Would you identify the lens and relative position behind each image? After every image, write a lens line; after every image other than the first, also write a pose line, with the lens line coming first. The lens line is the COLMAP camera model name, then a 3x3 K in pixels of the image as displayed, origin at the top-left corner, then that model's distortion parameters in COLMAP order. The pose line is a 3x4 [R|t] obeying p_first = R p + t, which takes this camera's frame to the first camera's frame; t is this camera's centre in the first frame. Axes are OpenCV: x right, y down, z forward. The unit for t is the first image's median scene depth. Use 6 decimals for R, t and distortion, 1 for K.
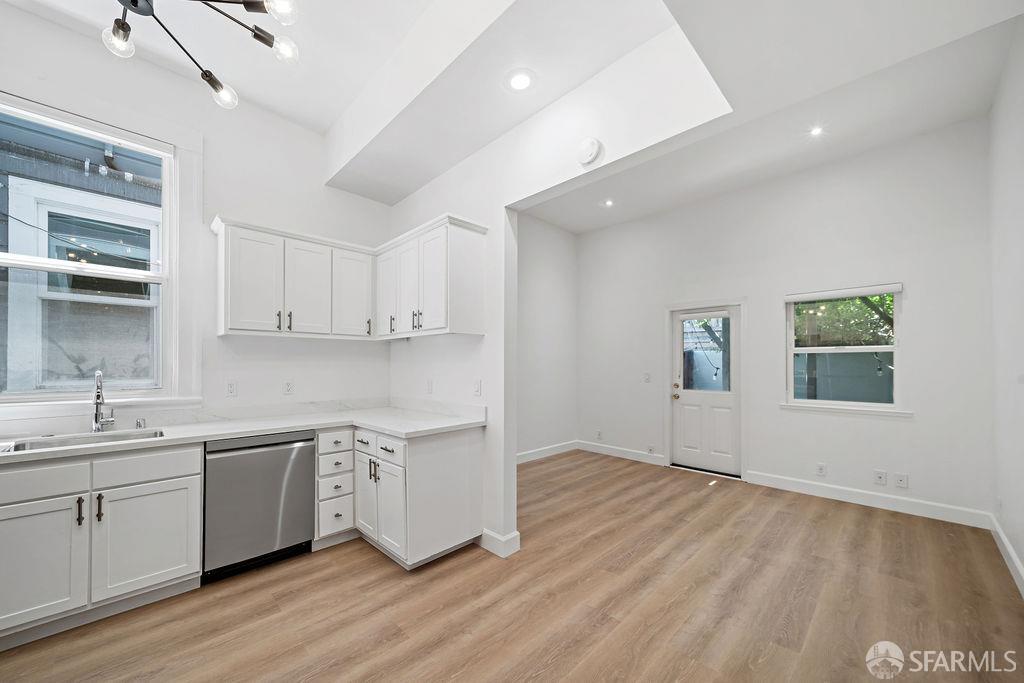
lens RADIAL K [[375.1, 0, 510.1], [0, 375.1, 365.7], [0, 0, 1]] dist [0.007670, -0.000056]
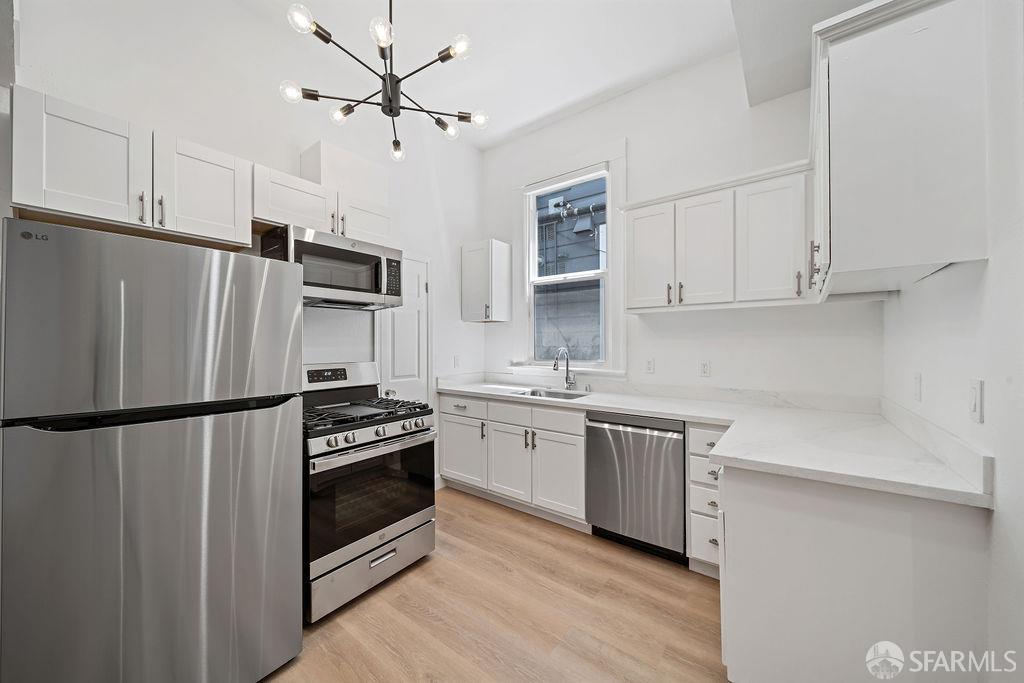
lens RADIAL K [[375.1, 0, 509.8], [0, 375.1, 341.2], [0, 0, 1]] dist [0.007670, -0.000056]
pose [[0.133636, -0.005508, -0.991015, 0.256860], [0.000651, 0.999985, -0.005470, -0.001475], [0.991030, 0.000086, 0.133638, 0.529595]]
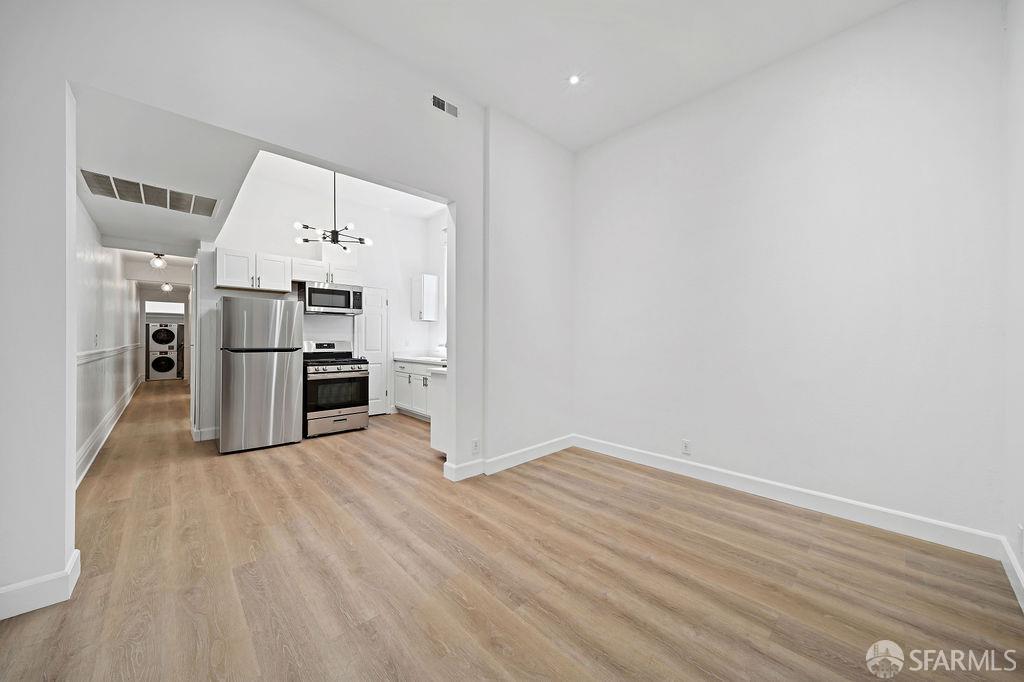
lens RADIAL K [[375.1, 0, 512.0], [0, 375.1, 337.2], [0, 0, 1]] dist [0.007670, -0.000056]
pose [[-0.028146, -0.005919, -0.999586, 1.291891], [-0.007267, 0.999957, -0.005717, 0.033936], [0.999577, 0.007103, -0.028187, 1.280653]]
